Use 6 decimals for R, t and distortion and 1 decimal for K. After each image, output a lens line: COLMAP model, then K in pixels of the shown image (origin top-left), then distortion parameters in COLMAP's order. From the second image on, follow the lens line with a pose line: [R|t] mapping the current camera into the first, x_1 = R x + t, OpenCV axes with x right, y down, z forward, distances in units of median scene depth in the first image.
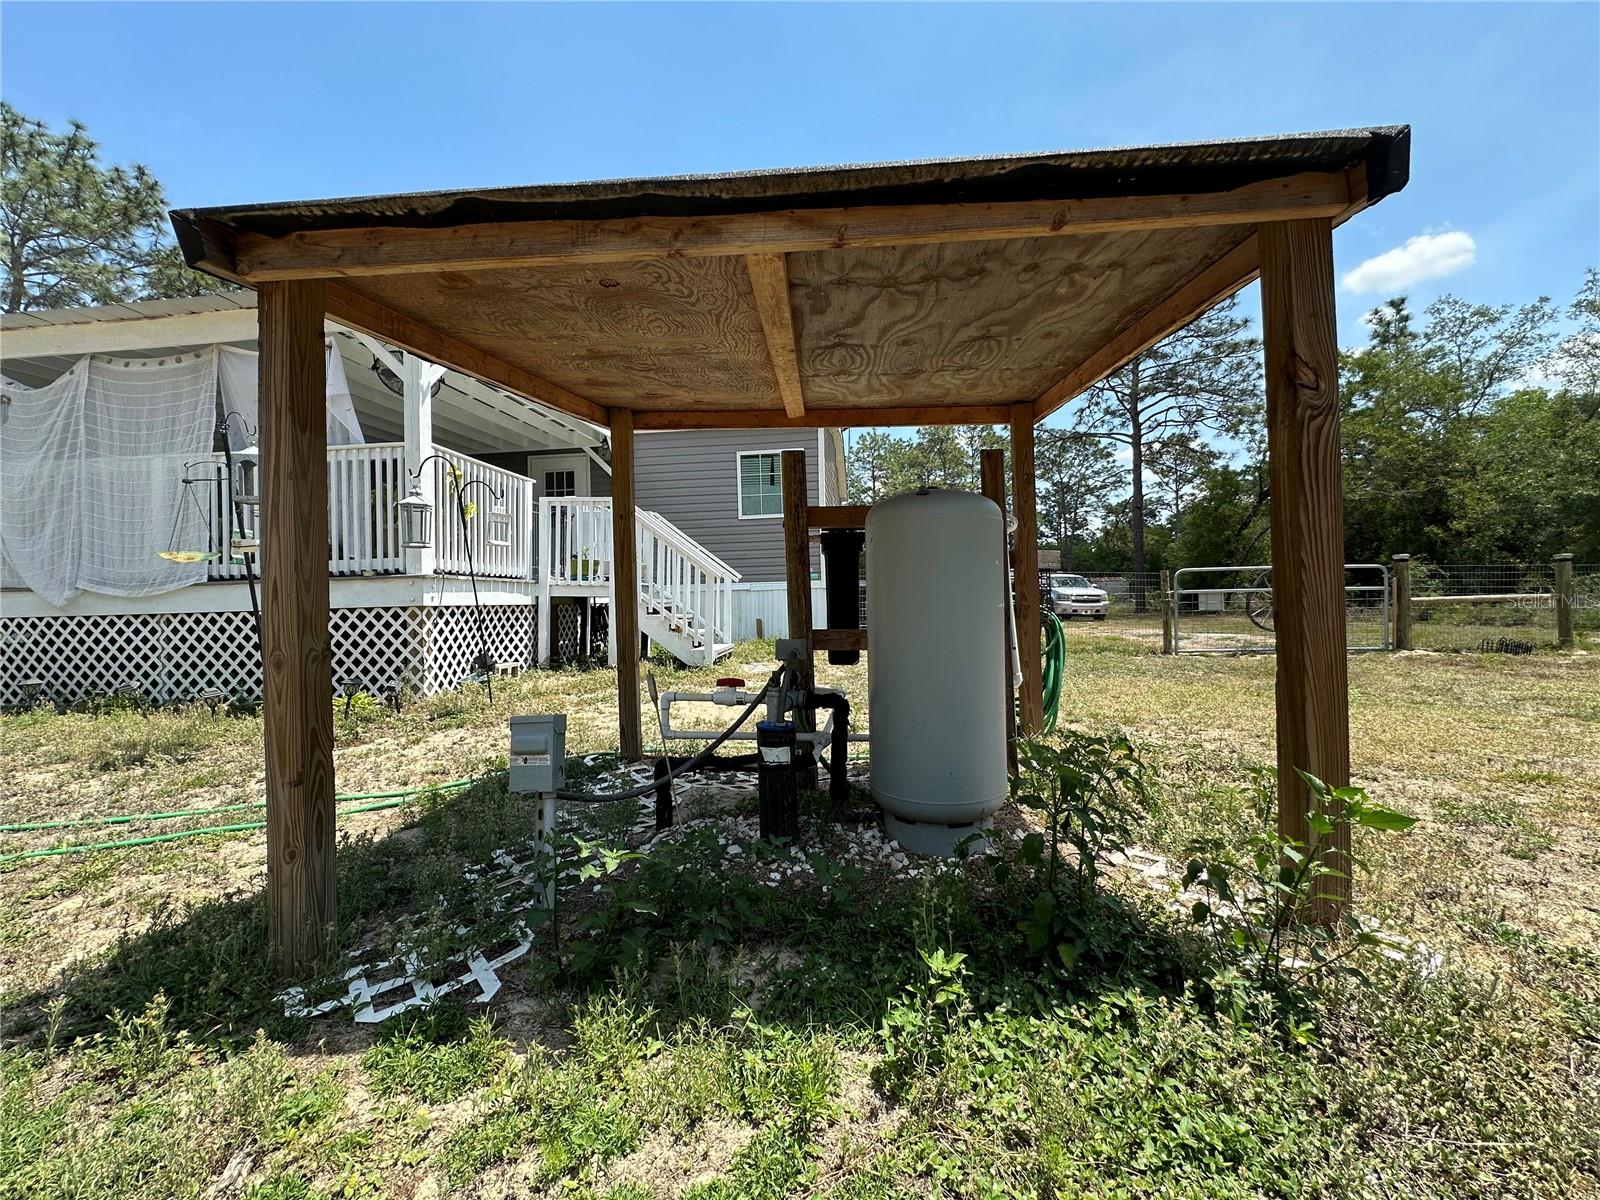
lens RADIAL K [[639.1, 0, 798.8], [0, 639.1, 567.1], [0, 0, 1]] dist [-0.003127, 0.001477]
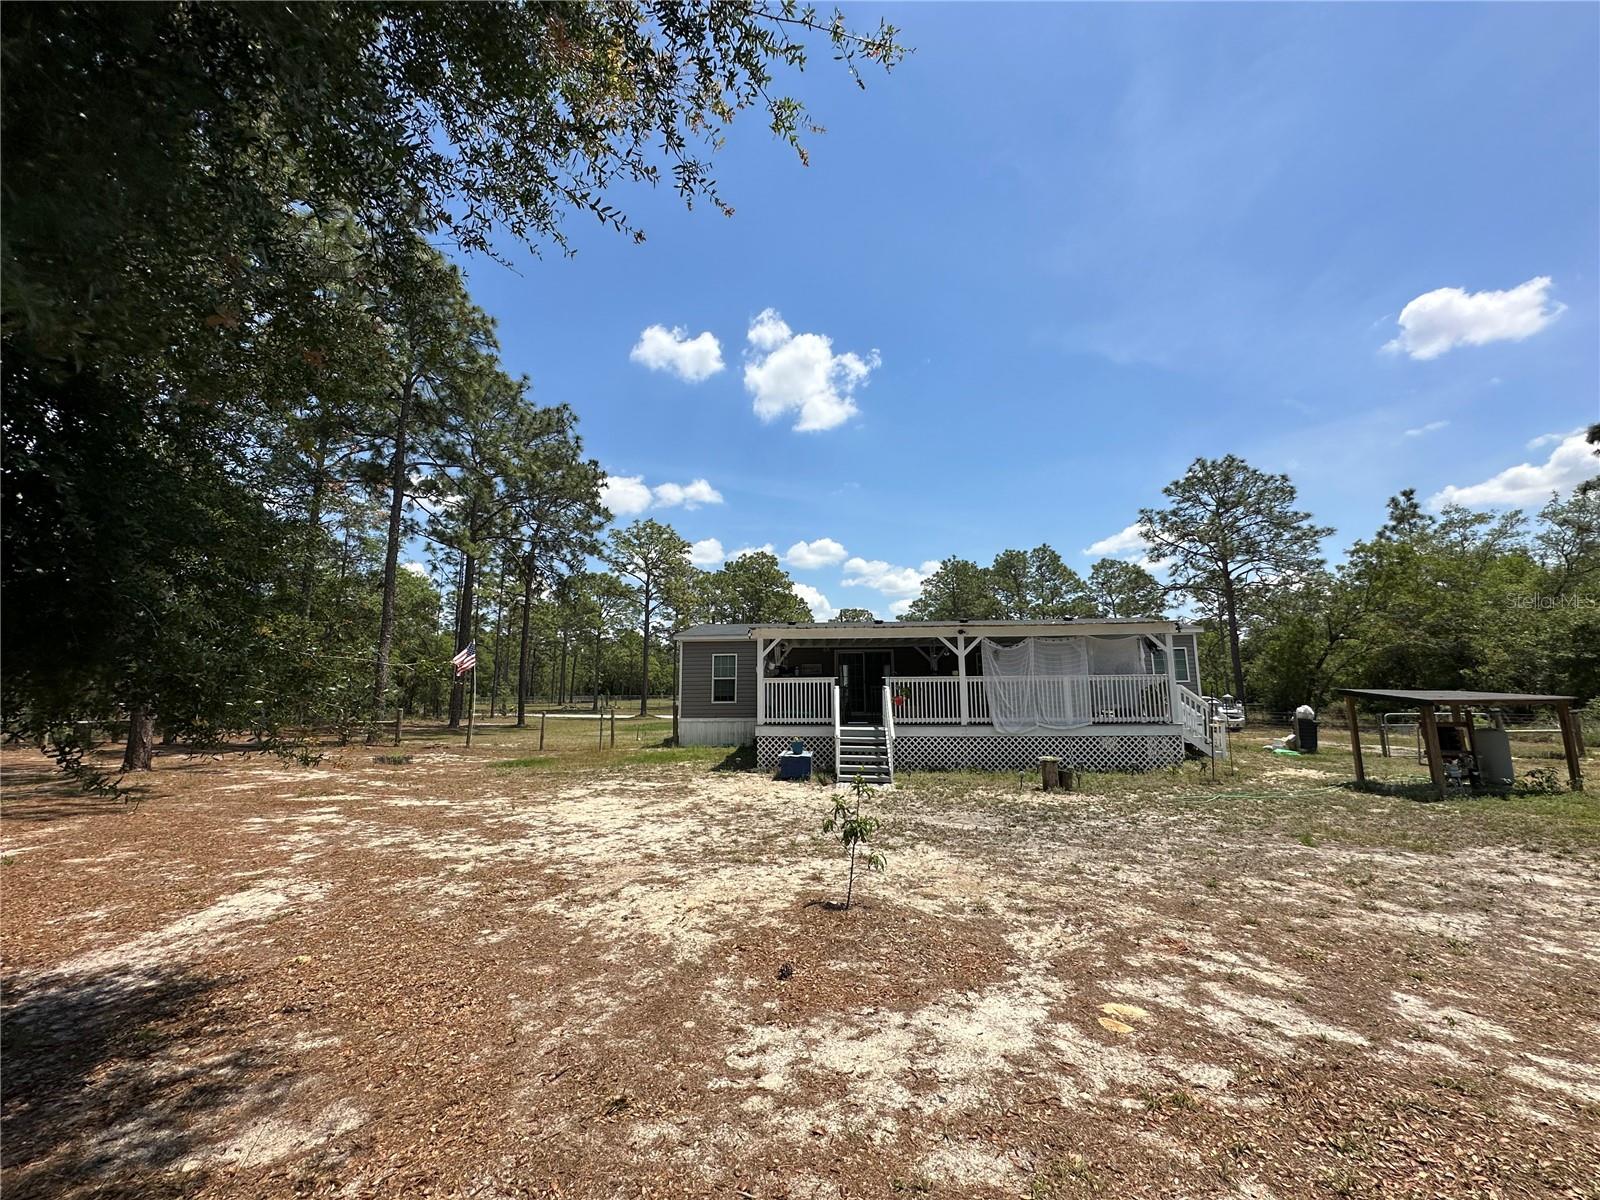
lens RADIAL K [[639.1, 0, 800.7], [0, 639.1, 591.1], [0, 0, 1]] dist [-0.003127, 0.001477]
pose [[0.999610, 0.016523, 0.022525, -0.505250], [-0.013858, 0.993417, -0.113711, -0.048835], [-0.024256, 0.113354, 0.993259, -0.389084]]
